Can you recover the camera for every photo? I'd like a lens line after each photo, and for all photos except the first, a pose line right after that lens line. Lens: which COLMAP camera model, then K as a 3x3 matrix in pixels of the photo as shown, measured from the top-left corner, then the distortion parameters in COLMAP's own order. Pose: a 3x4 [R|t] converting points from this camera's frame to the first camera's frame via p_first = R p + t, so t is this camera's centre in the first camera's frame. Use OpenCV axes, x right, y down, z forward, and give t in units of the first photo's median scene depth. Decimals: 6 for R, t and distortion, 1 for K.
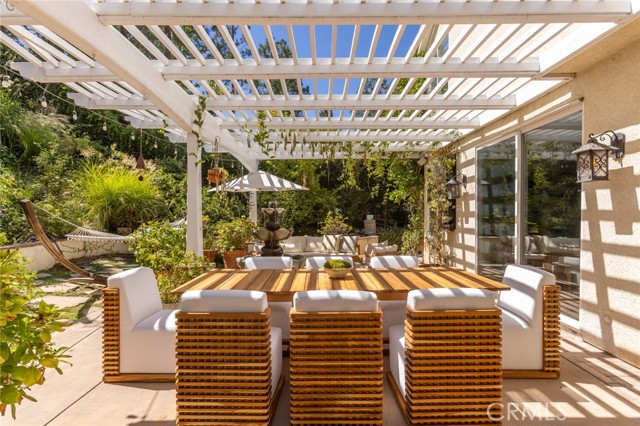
lens RADIAL K [[338.3, 0, 320.8], [0, 338.3, 214.8], [0, 0, 1]] dist [0.029233, -0.000186]
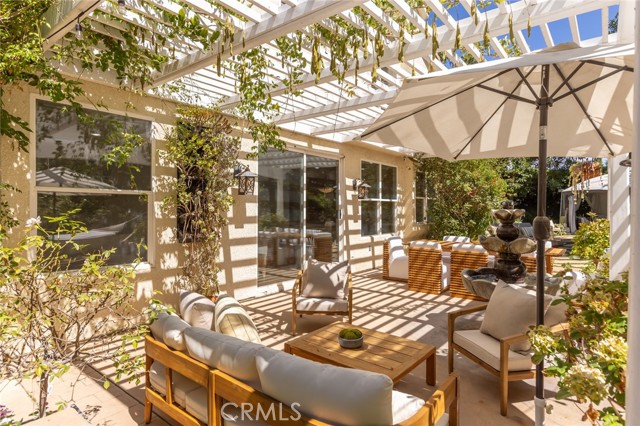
lens RADIAL K [[365.9, 0, 318.3], [0, 365.9, 214.5], [0, 0, 1]] dist [0.019975, 0.000132]
pose [[-0.776021, -0.005397, 0.630685, -0.220839], [0.002993, 0.999921, 0.012239, -0.020697], [-0.630701, 0.011386, -0.775943, 1.398812]]
